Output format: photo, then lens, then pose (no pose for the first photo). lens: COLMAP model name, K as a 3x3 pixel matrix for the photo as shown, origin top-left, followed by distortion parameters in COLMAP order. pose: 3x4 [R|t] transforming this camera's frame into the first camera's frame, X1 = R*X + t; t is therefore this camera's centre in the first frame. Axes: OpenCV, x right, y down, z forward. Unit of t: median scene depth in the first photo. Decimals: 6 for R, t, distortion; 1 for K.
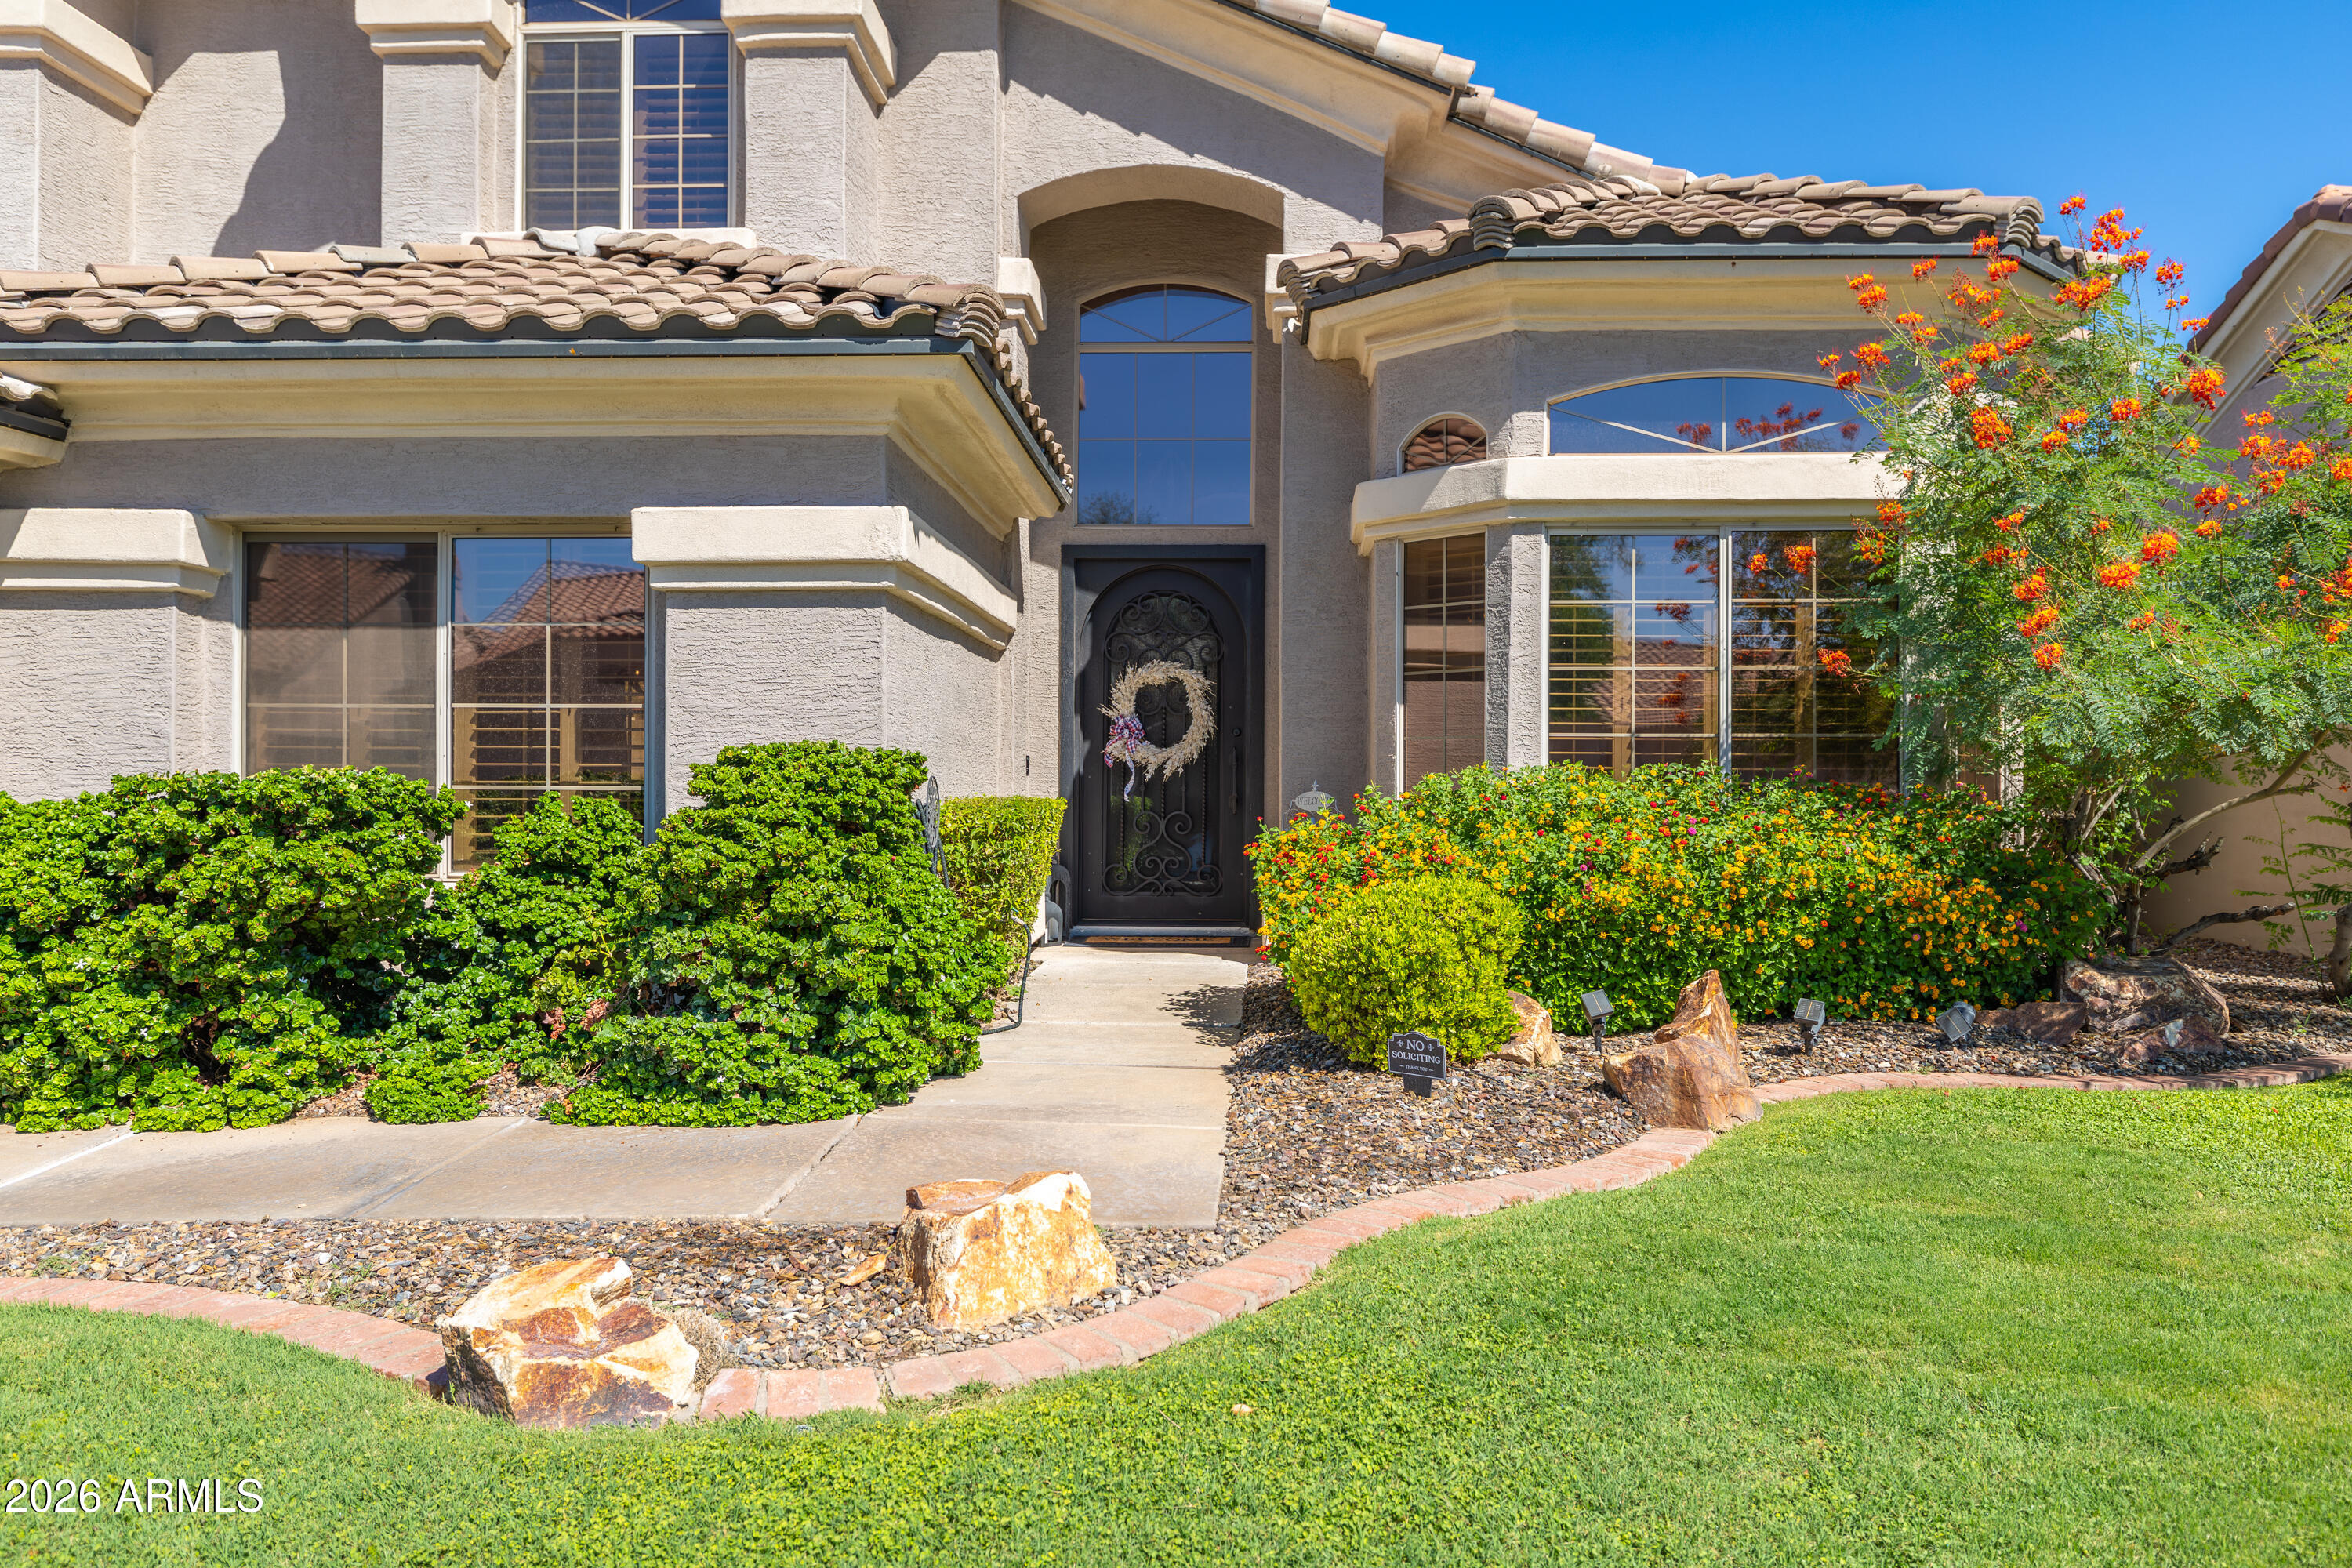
lens RADIAL K [[1667.5, 0, 1177.9], [0, 1667.5, 763.4], [0, 0, 1]] dist [0.013407, -0.023307]
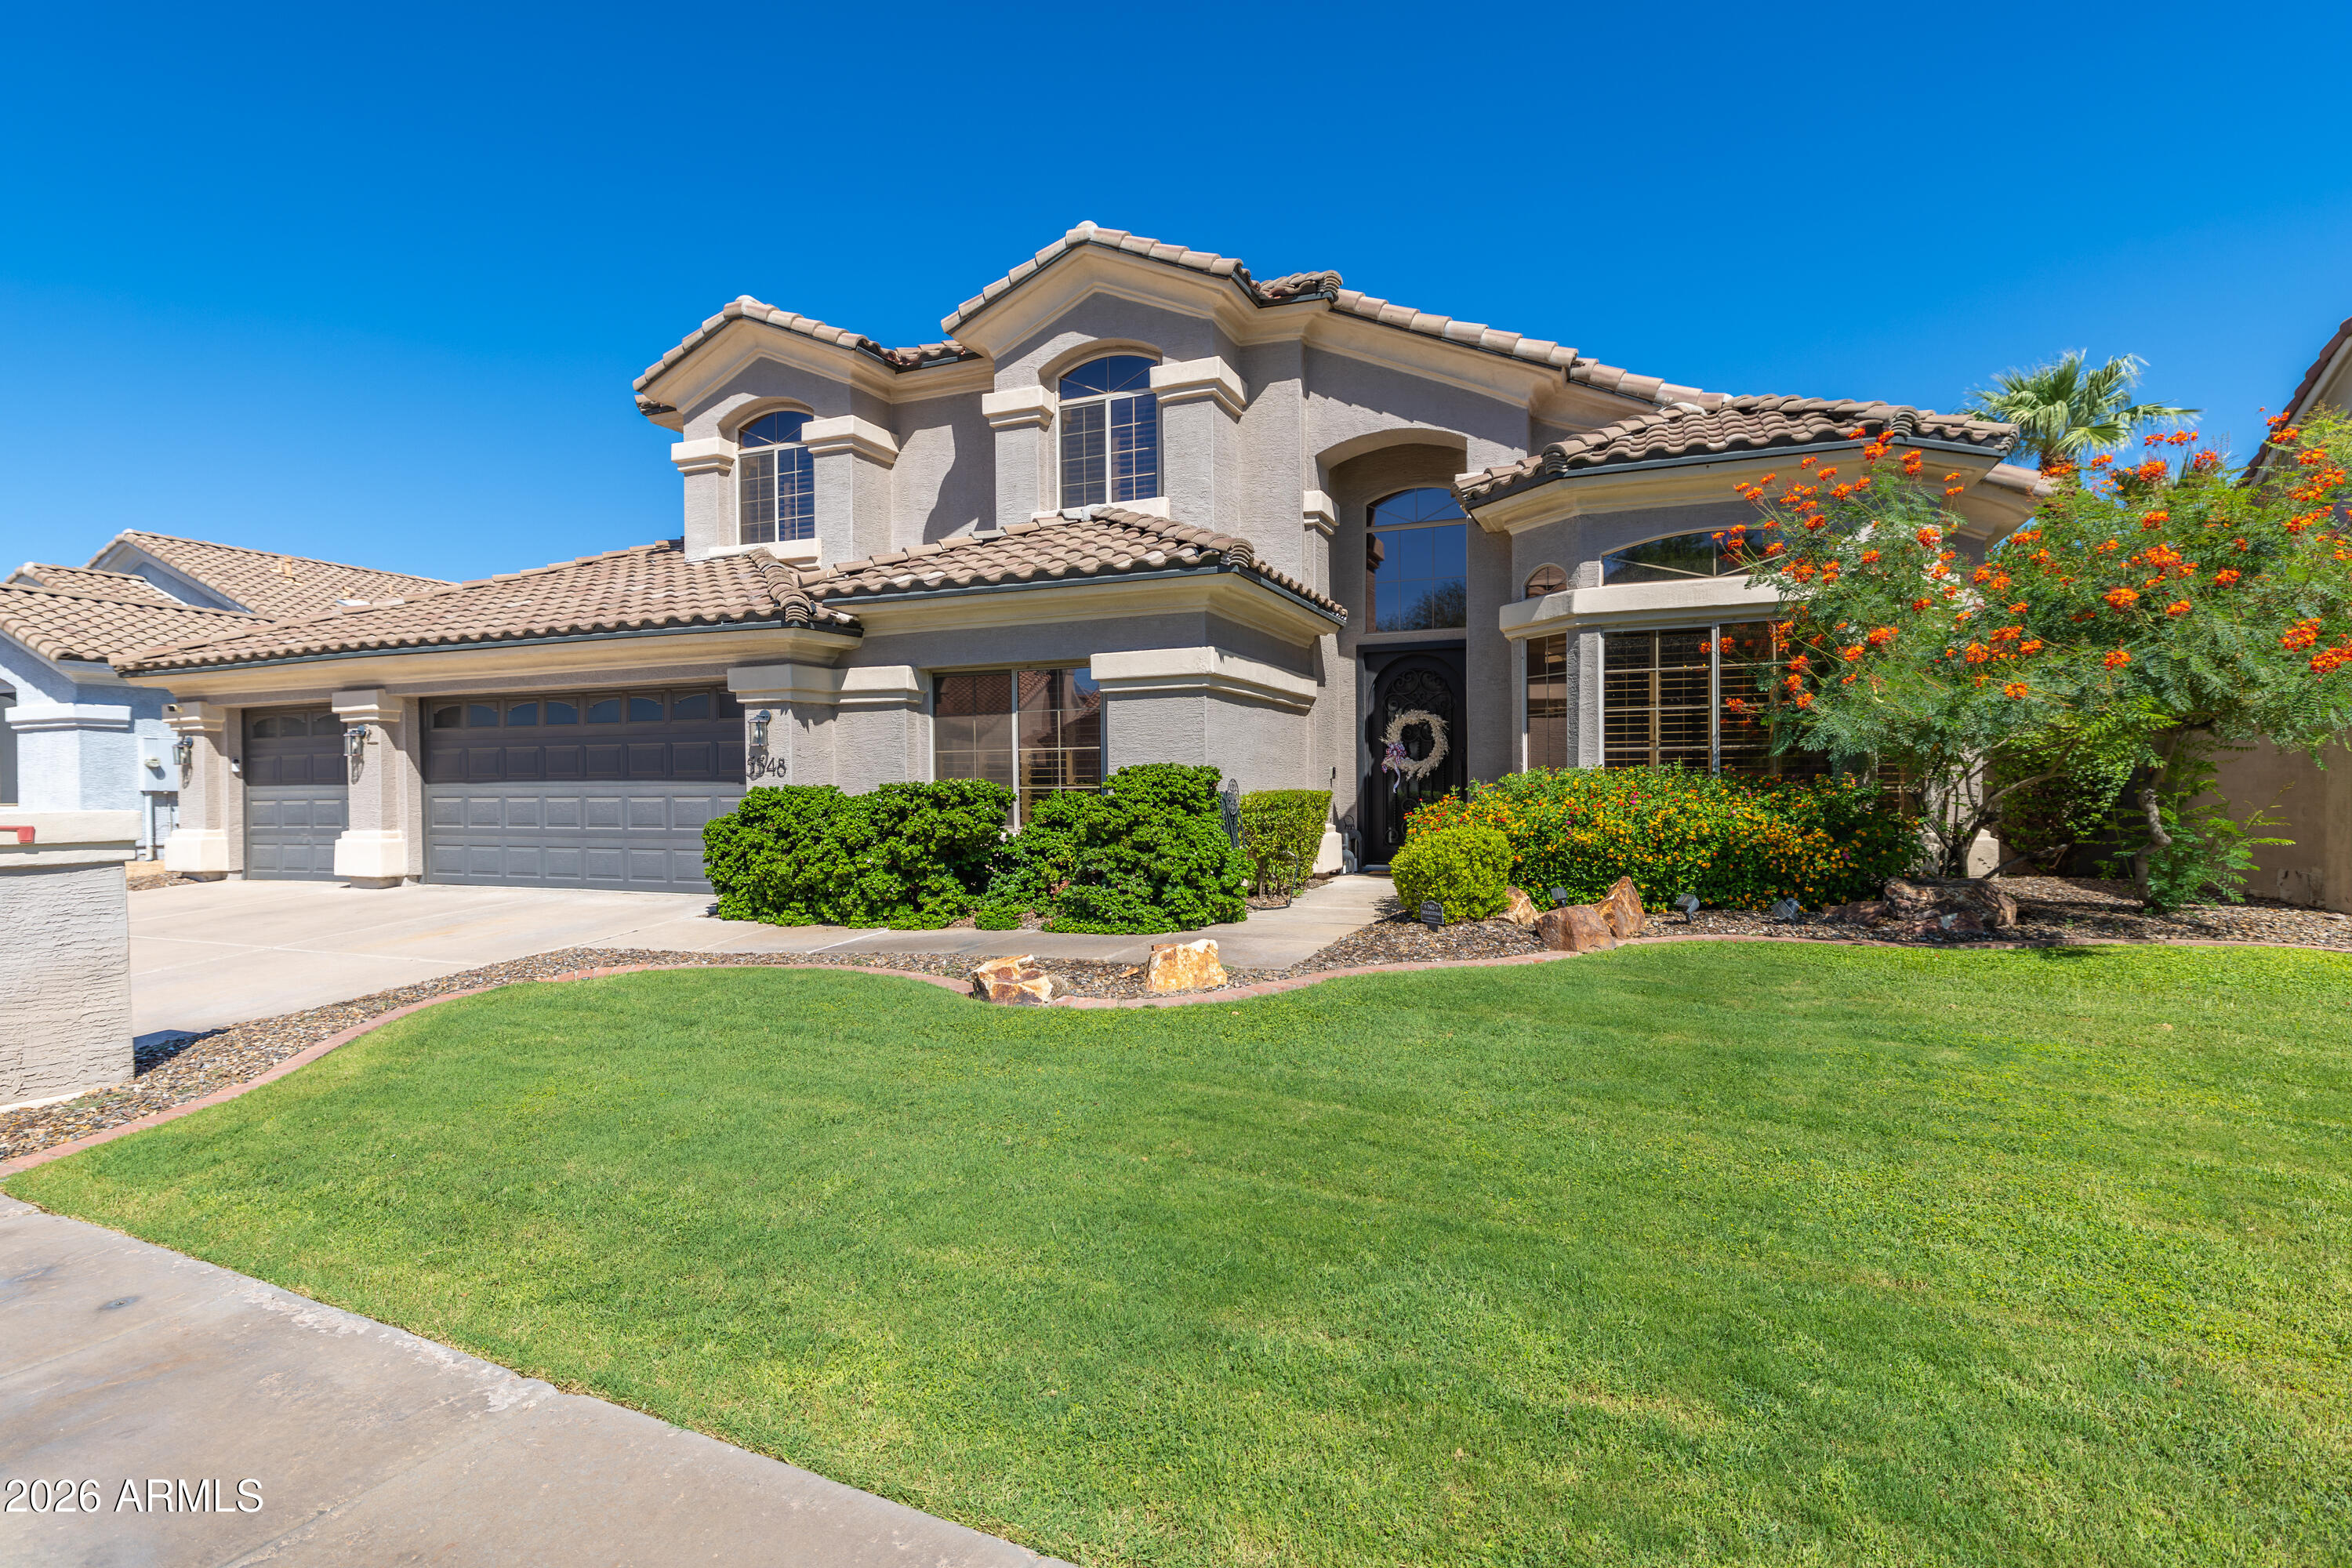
lens RADIAL K [[1221.3, 0, 1176.0], [0, 1221.3, 784.0], [0, 0, 1]] dist [-0.001690, -0.000604]
pose [[0.938536, -0.015252, -0.344845, 0.299338], [0.018286, 0.999817, 0.005547, 0.004401], [0.344697, -0.011512, 0.938643, -0.408342]]
